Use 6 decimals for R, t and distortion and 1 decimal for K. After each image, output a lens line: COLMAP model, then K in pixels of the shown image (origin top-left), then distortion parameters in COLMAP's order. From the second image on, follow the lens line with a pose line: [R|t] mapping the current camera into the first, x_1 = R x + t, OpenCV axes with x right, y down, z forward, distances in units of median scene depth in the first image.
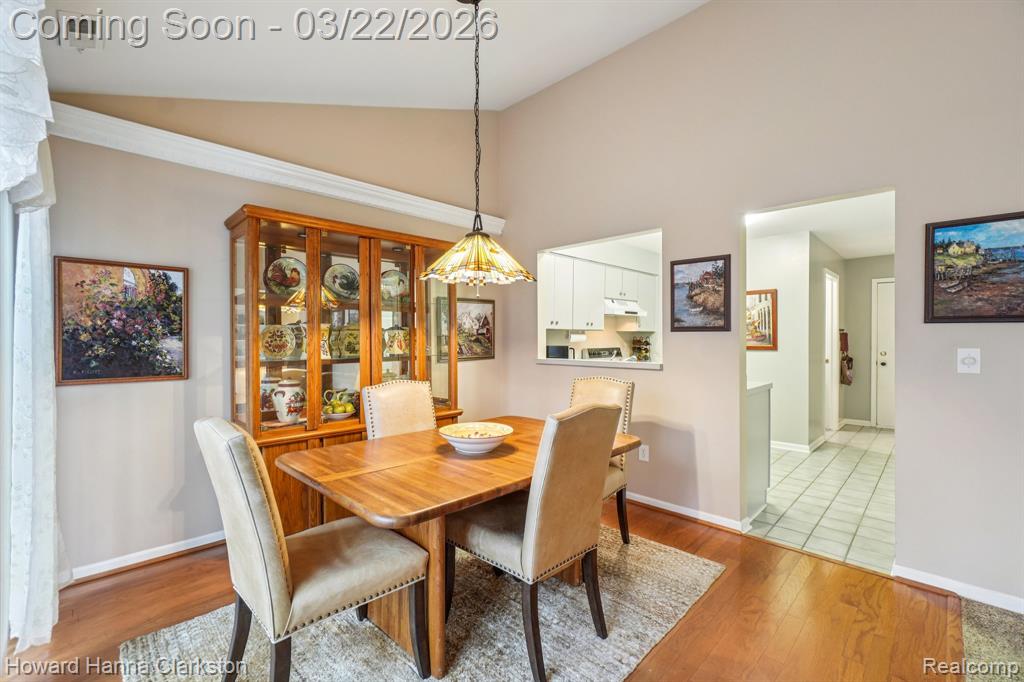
lens RADIAL K [[444.1, 0, 512.0], [0, 444.1, 341.0], [0, 0, 1]] dist [-0.003513, -0.000214]
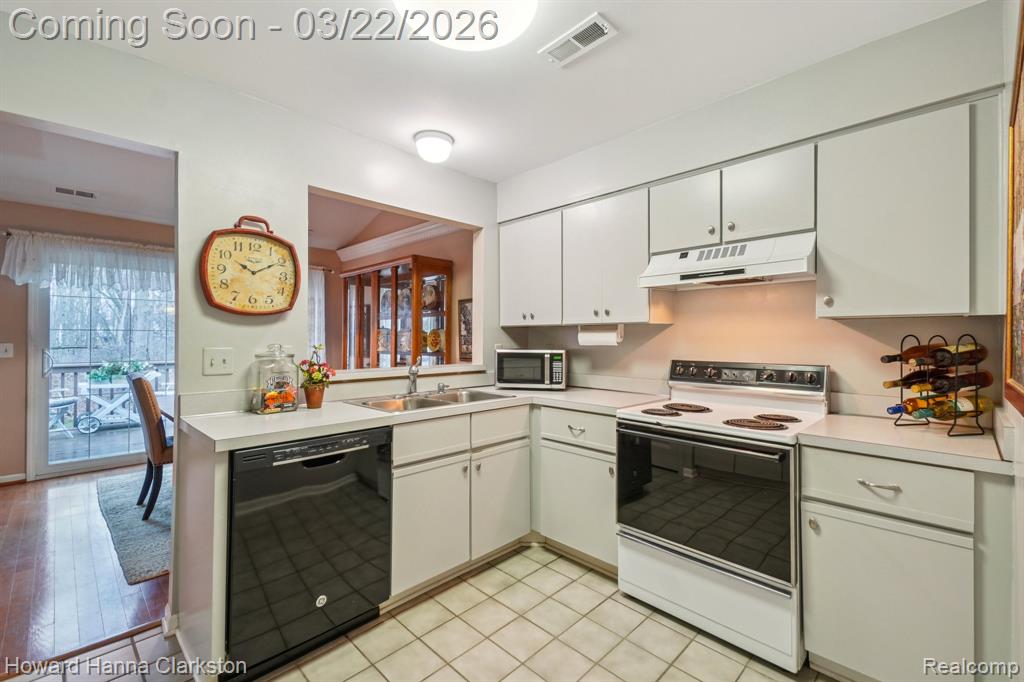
lens RADIAL K [[435.0, 0, 512.0], [0, 435.0, 341.0], [0, 0, 1]] dist [0.042852, -0.000122]
pose [[-0.004807, 0.006132, -0.999970, 0.685487], [-0.010609, 0.999925, 0.006183, -0.005906], [0.999932, 0.010638, -0.004741, 0.868000]]
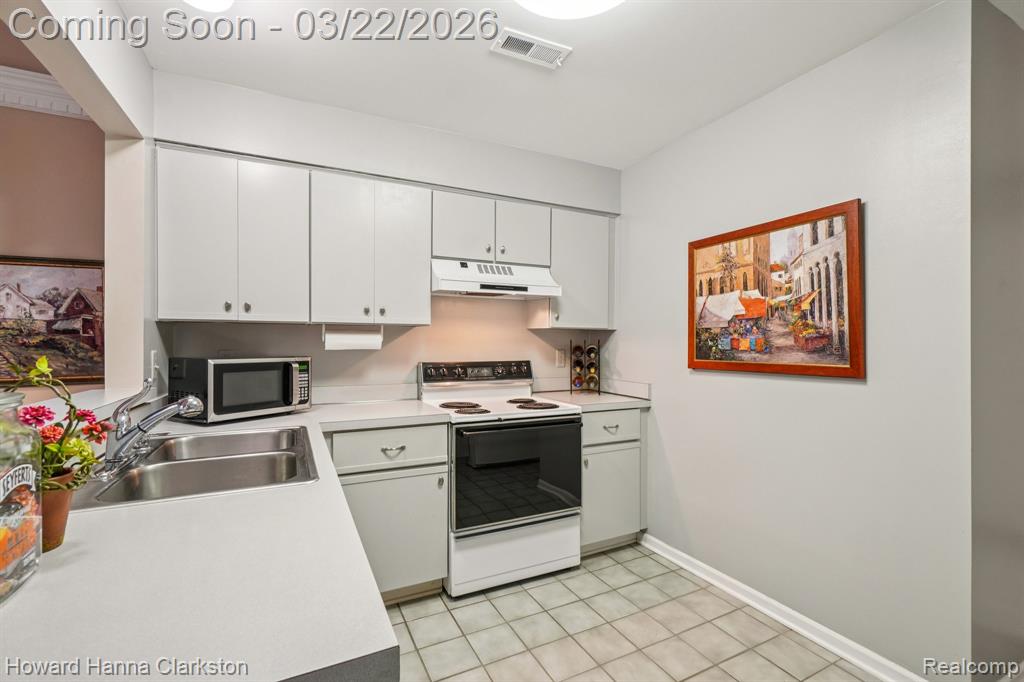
lens RADIAL K [[451.1, 0, 512.0], [0, 451.1, 341.0], [0, 0, 1]] dist [-0.023931, 0.000337]
pose [[0.946728, 0.003629, -0.322014, 0.448383], [-0.007500, 0.999914, -0.010782, -0.003106], [0.321947, 0.012622, 0.946674, 0.585963]]
